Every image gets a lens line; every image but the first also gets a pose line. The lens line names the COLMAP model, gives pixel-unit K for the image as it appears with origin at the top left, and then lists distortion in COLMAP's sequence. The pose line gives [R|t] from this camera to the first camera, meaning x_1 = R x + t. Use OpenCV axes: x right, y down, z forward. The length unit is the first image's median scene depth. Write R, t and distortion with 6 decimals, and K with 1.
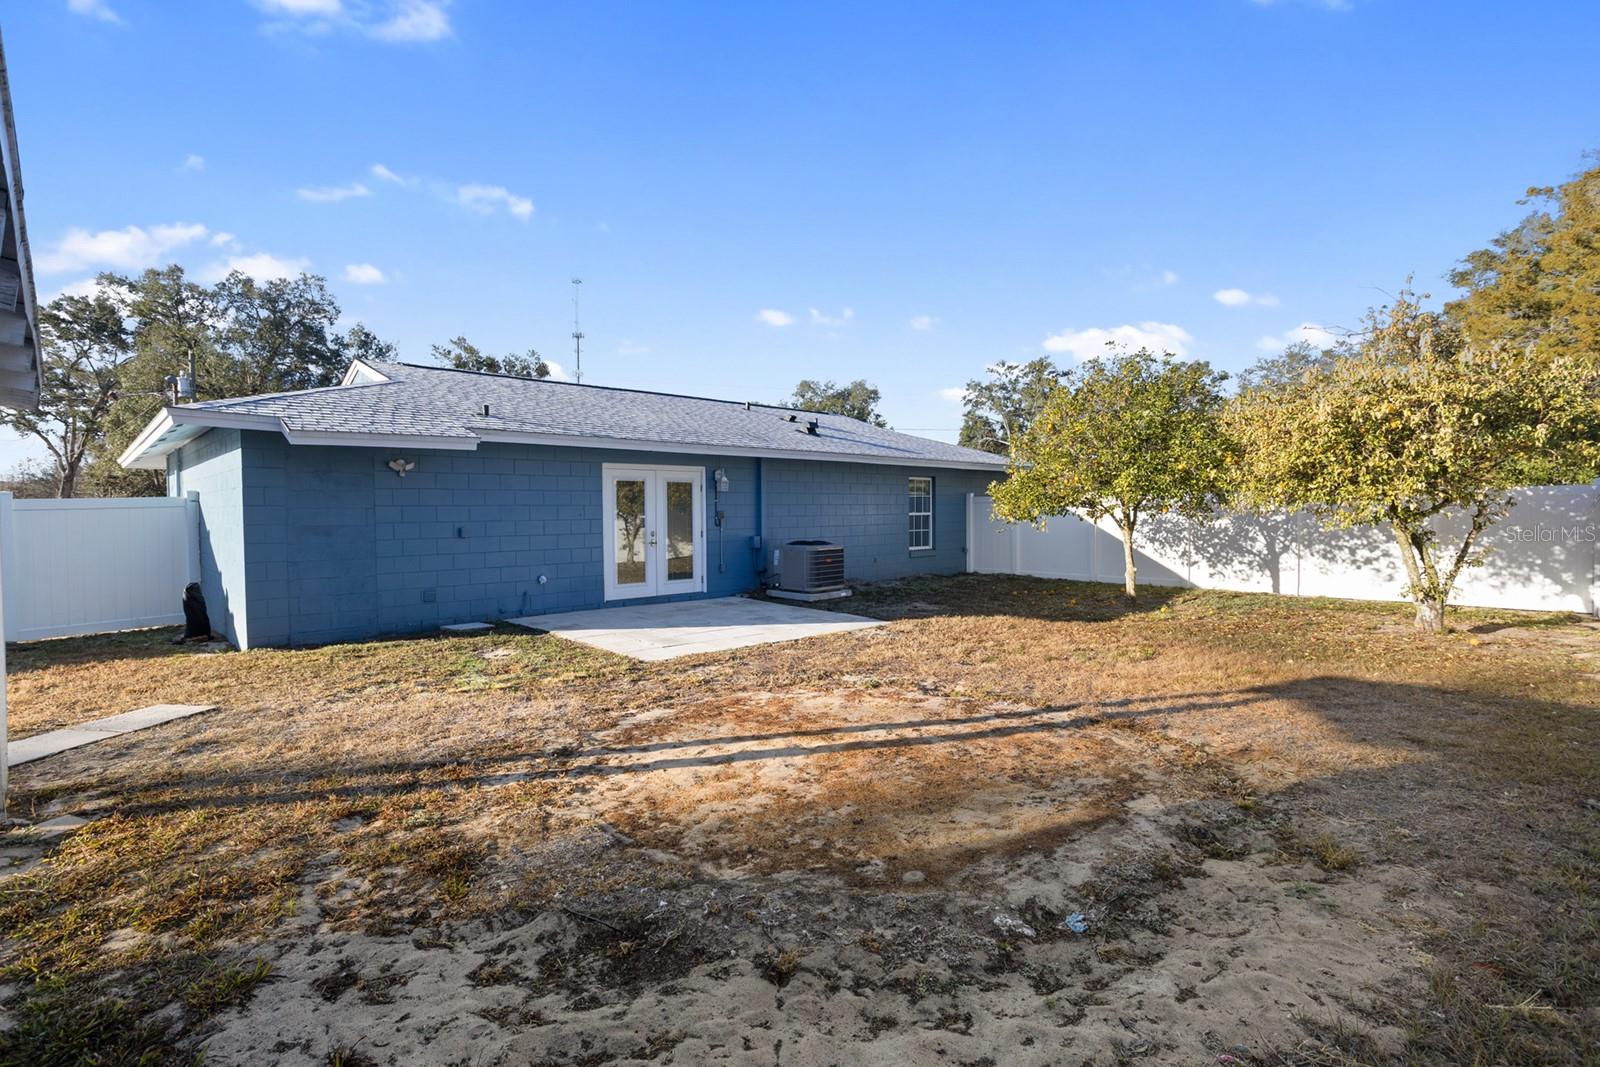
lens RADIAL K [[757.8, 0, 831.4], [0, 757.8, 504.5], [0, 0, 1]] dist [-0.067102, 0.054531]
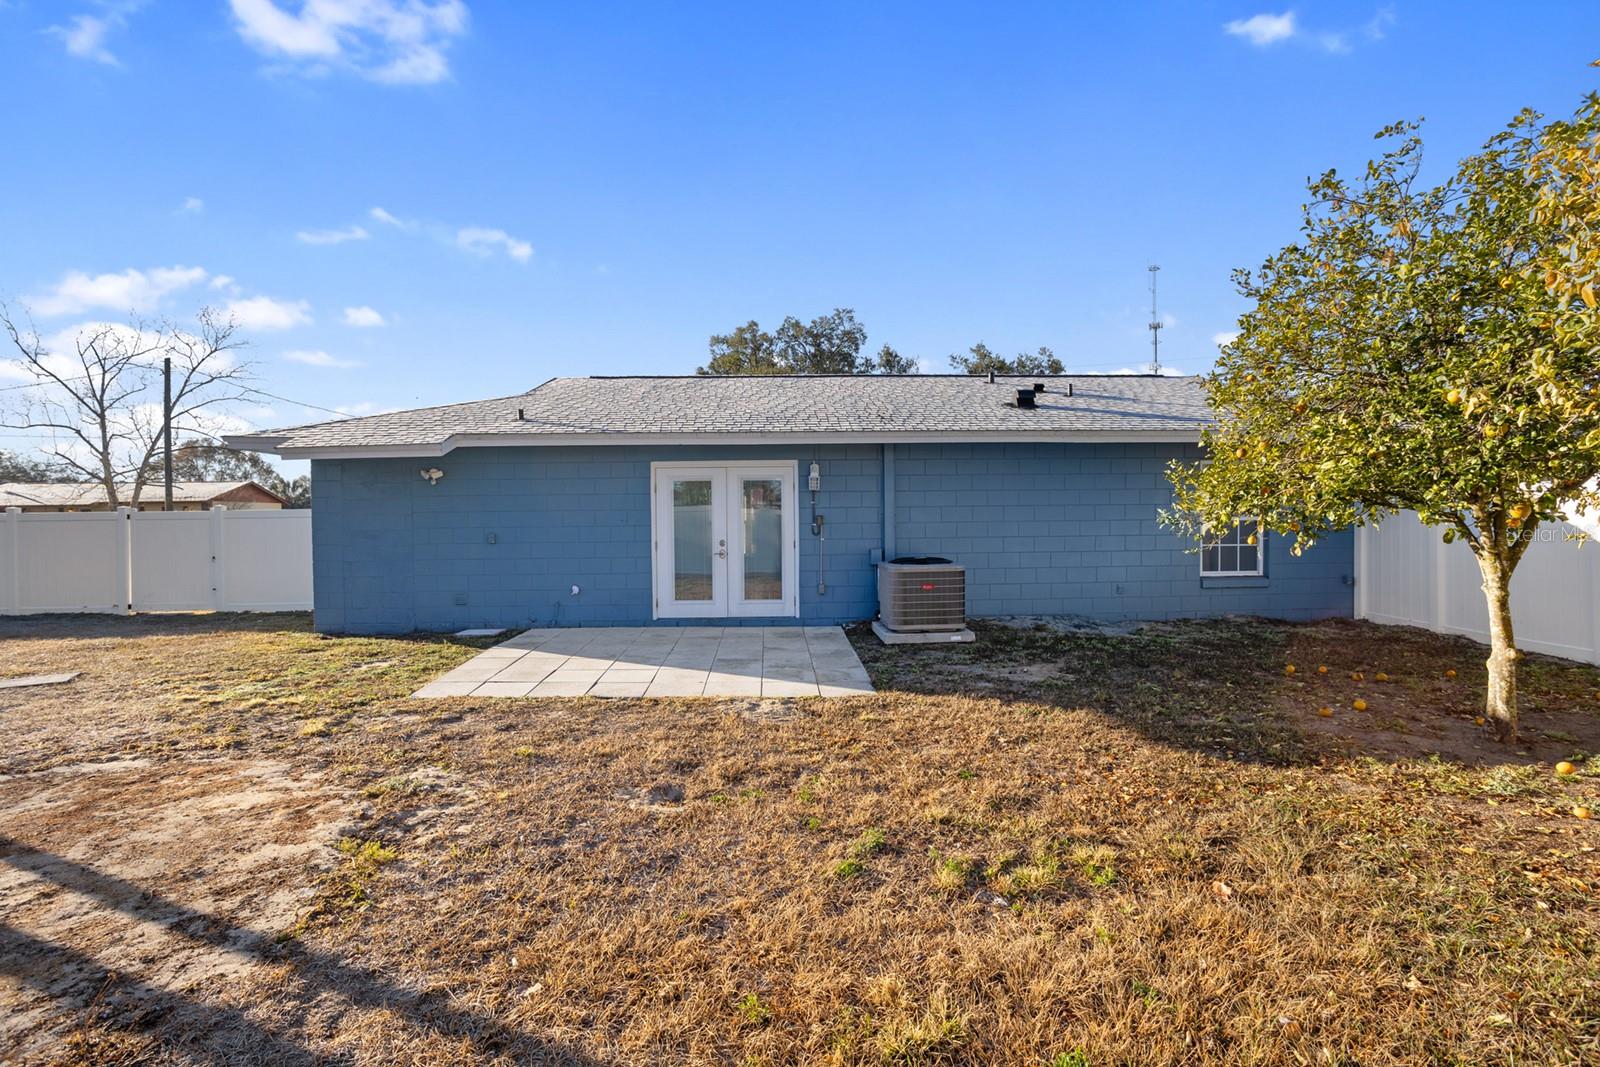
lens RADIAL K [[770.5, 0, 800.5], [0, 770.5, 525.8], [0, 0, 1]] dist [-0.057713, 0.028456]
pose [[0.731553, 0.010196, -0.681708, 0.397312], [0.007983, 0.999692, 0.023517, -0.000153], [0.681738, -0.022646, 0.731246, 0.412496]]
